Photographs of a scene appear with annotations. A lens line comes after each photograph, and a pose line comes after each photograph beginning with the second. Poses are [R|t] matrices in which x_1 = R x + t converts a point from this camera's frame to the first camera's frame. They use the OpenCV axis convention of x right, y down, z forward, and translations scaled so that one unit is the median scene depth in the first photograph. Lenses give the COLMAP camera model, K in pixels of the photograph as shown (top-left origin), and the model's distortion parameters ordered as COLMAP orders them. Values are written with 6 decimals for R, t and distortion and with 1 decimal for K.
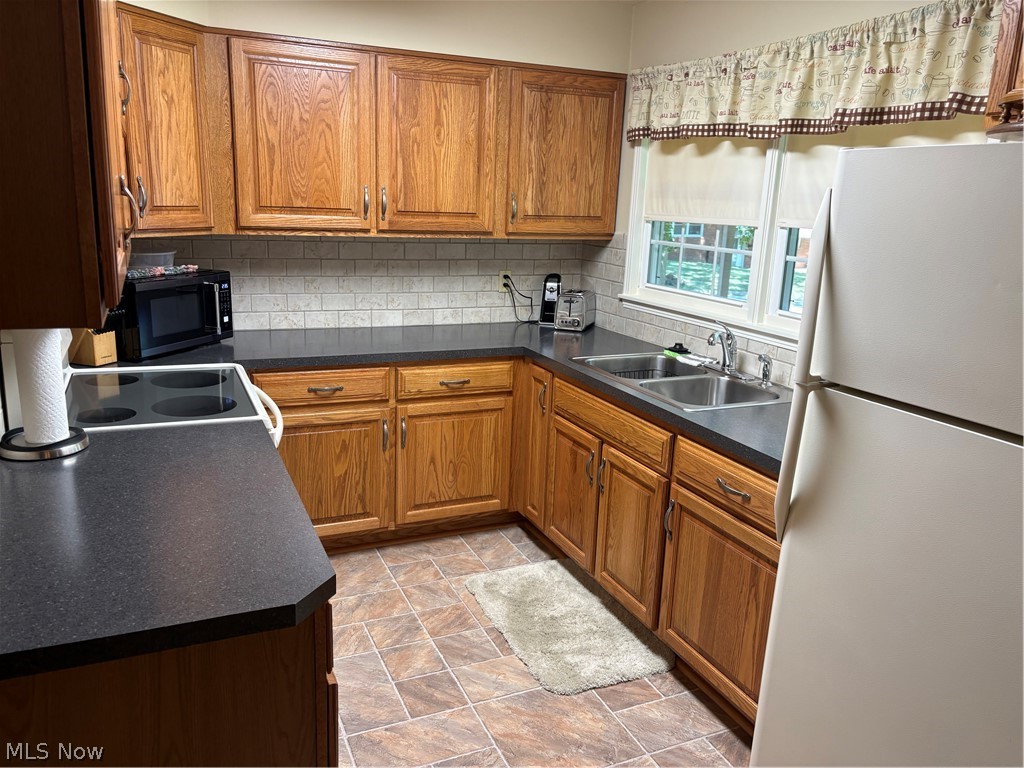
lens RADIAL K [[784.5, 0, 515.4], [0, 784.5, 391.4], [0, 0, 1]] dist [0.072782, -0.071053]
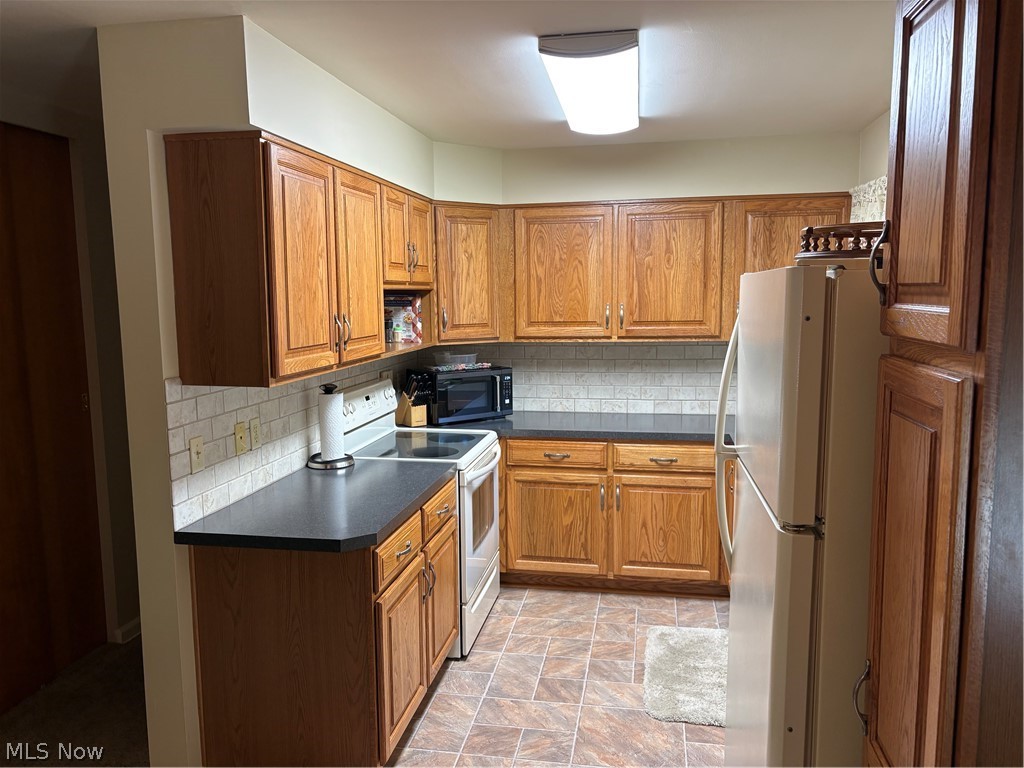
lens RADIAL K [[784.5, 0, 512.0], [0, 784.5, 386.8], [0, 0, 1]] dist [0.072782, -0.071053]
pose [[0.822584, 0.020142, -0.568287, 0.426848], [-0.098834, 0.989226, -0.107998, 0.031563], [0.559989, 0.145004, 0.815712, -0.126581]]
